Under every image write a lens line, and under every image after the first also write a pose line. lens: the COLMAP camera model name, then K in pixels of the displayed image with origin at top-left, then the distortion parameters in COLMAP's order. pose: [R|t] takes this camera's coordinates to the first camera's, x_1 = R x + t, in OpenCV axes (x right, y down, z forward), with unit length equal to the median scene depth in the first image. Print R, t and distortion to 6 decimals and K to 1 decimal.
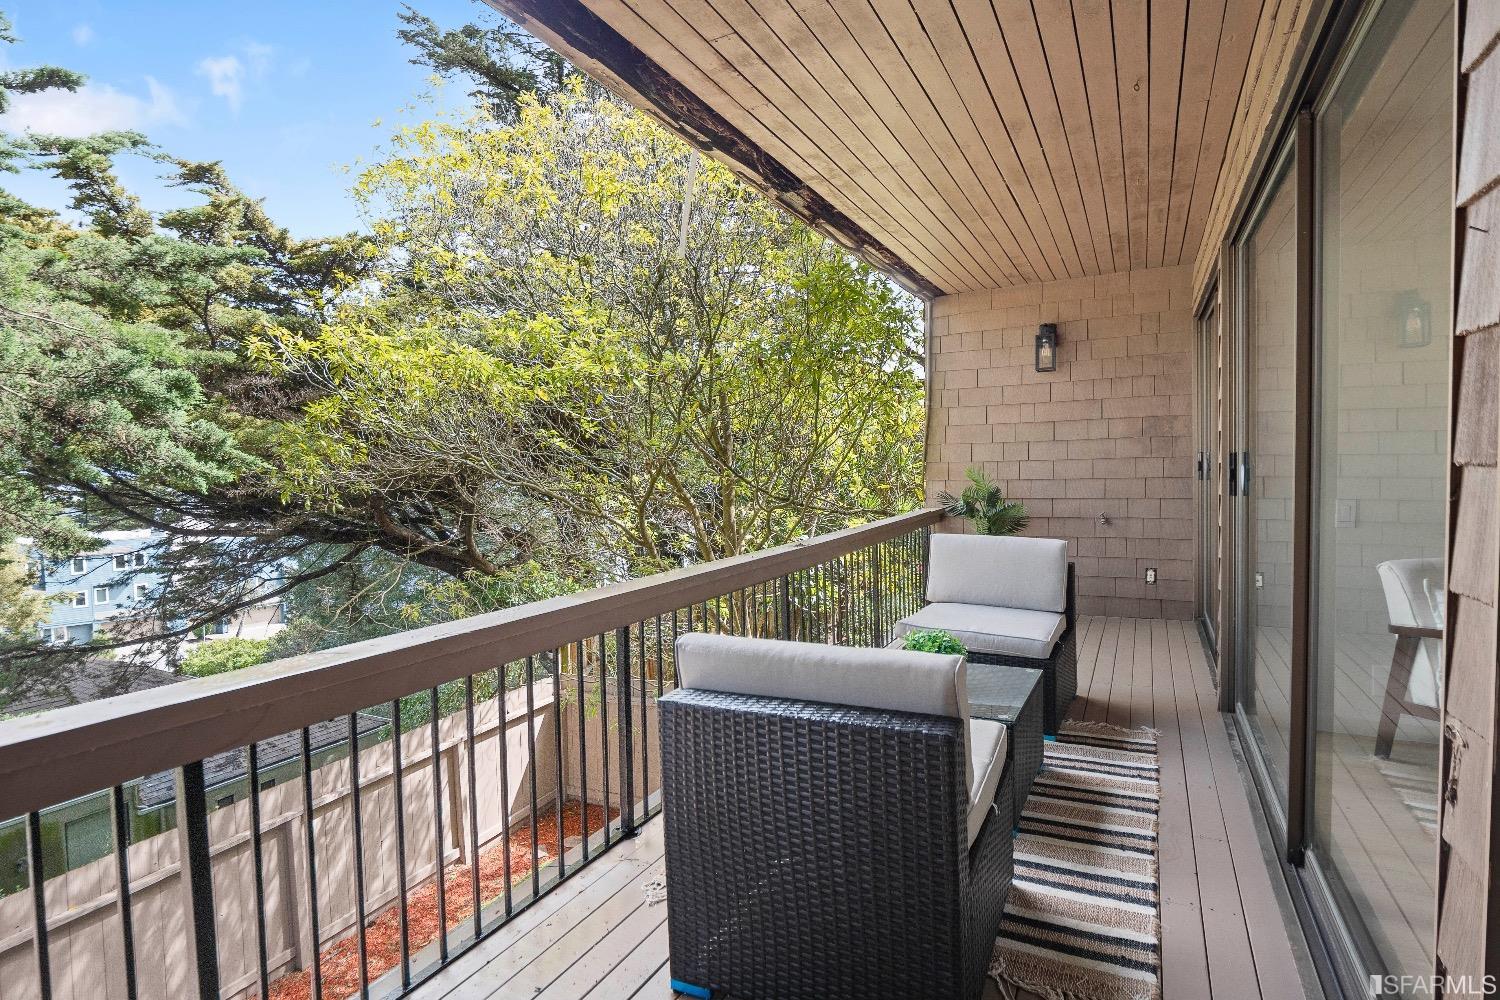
lens RADIAL K [[761.0, 0, 753.9], [0, 761.0, 502.0], [0, 0, 1]] dist [-0.011529, -0.005102]
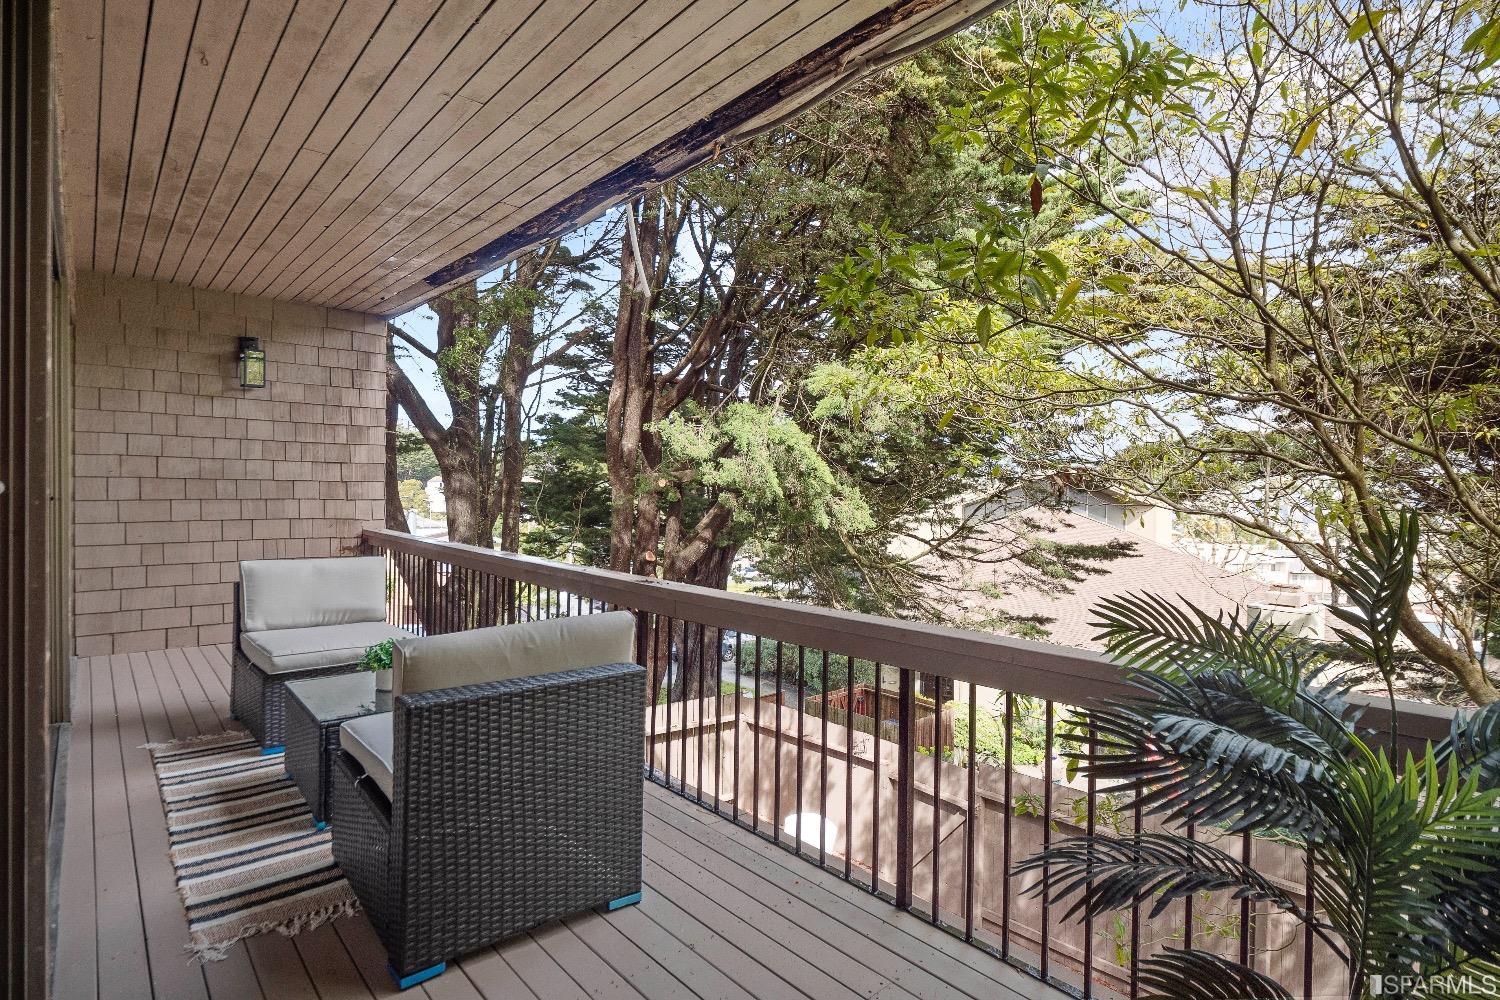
lens RADIAL K [[761.0, 0, 761.6], [0, 761.0, 493.2], [0, 0, 1]] dist [-0.011529, -0.005102]
pose [[-0.355455, 0.026610, -0.934315, 0.910398], [-0.042181, 0.998120, 0.044475, -0.091575], [0.933741, 0.055219, -0.353664, 1.599111]]
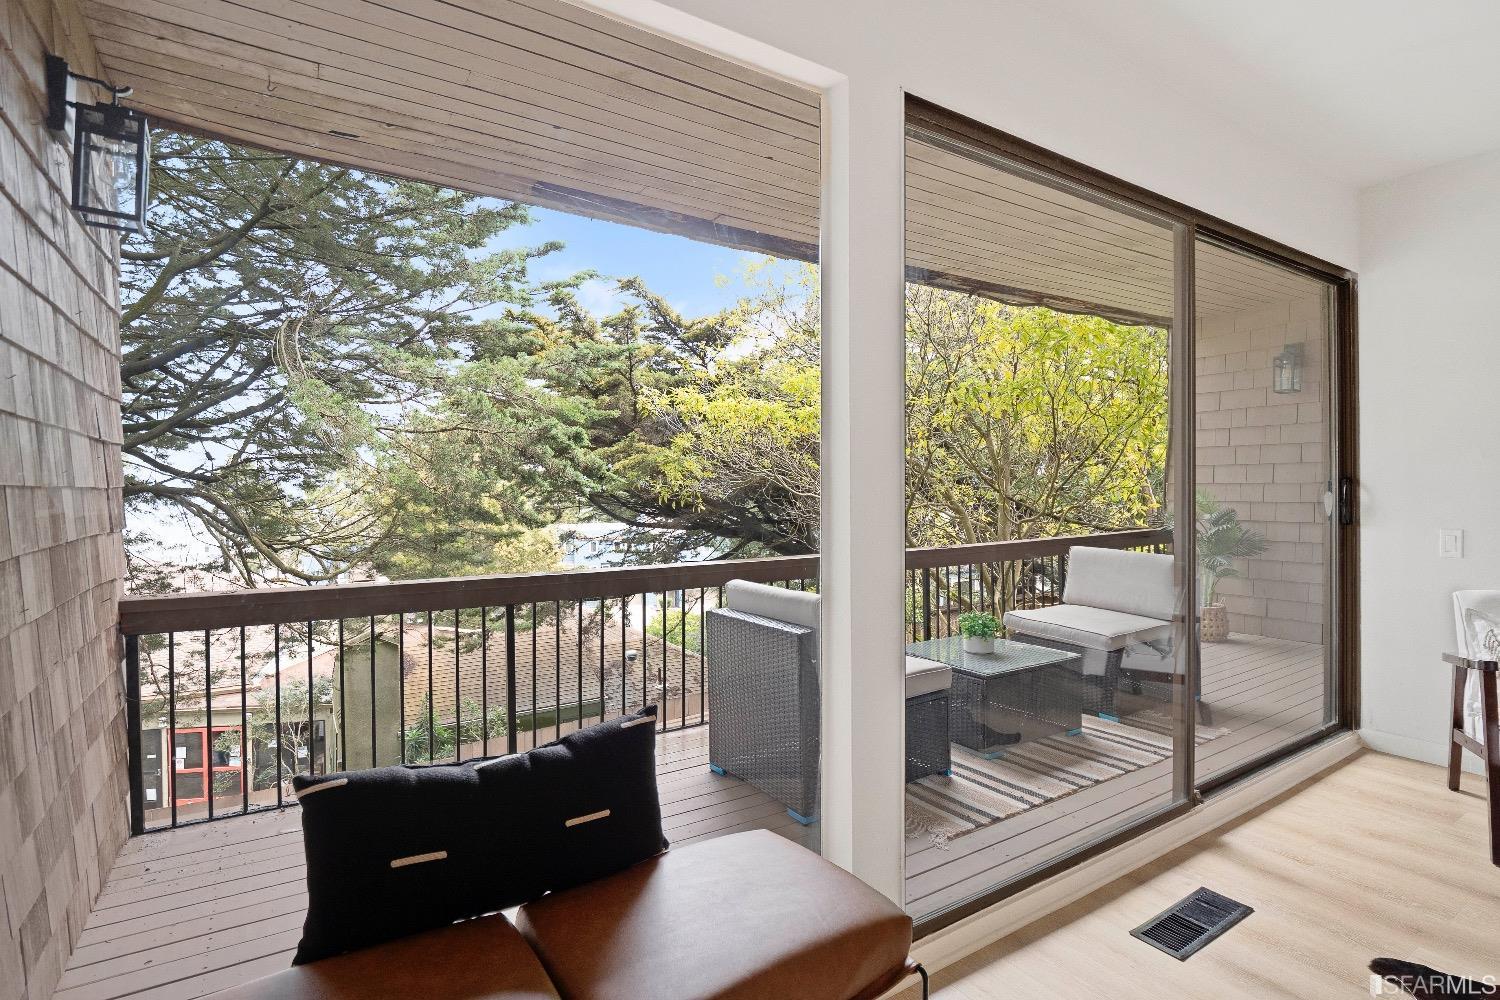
lens RADIAL K [[729.8, 0, 752.4], [0, 729.8, 499.4], [0, 0, 1]] dist [-0.013466, -0.004413]
pose [[0.865346, 0.024544, -0.500574, 0.455718], [-0.034324, 0.999357, -0.010334, -0.001670], [0.499998, 0.026124, 0.865632, -0.273394]]
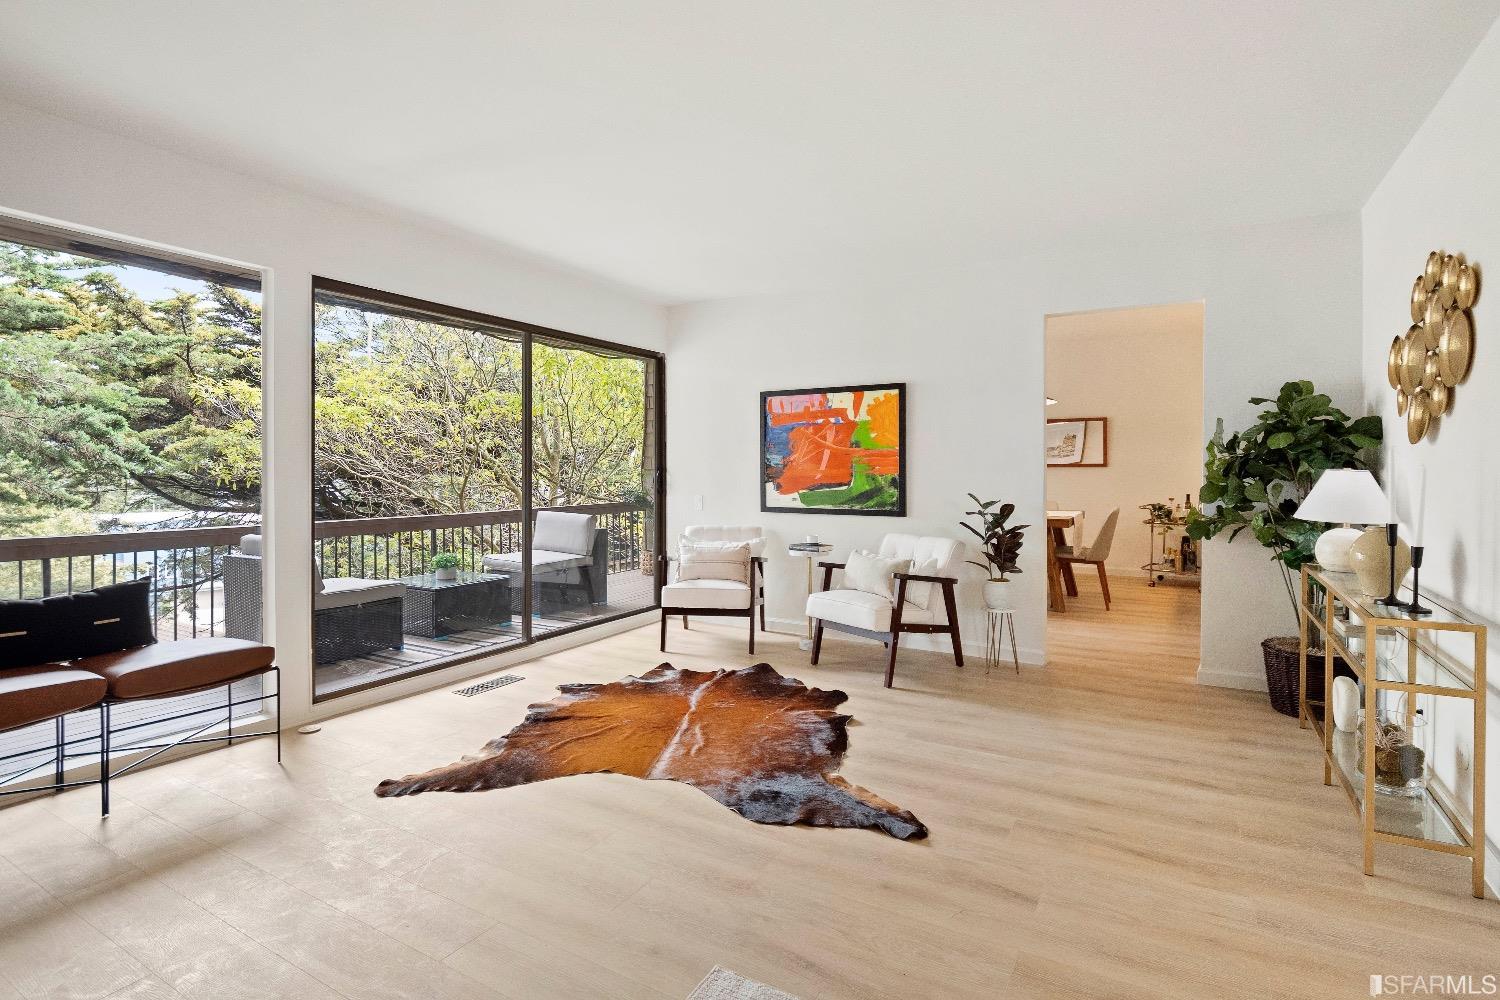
lens RADIAL K [[729.8, 0, 752.1], [0, 729.8, 480.1], [0, 0, 1]] dist [-0.013466, -0.004413]
pose [[0.998640, 0.023120, -0.046734, 0.992262], [-0.024476, 0.999290, -0.028649, 0.007394], [0.046038, 0.029754, 0.998496, -0.800260]]
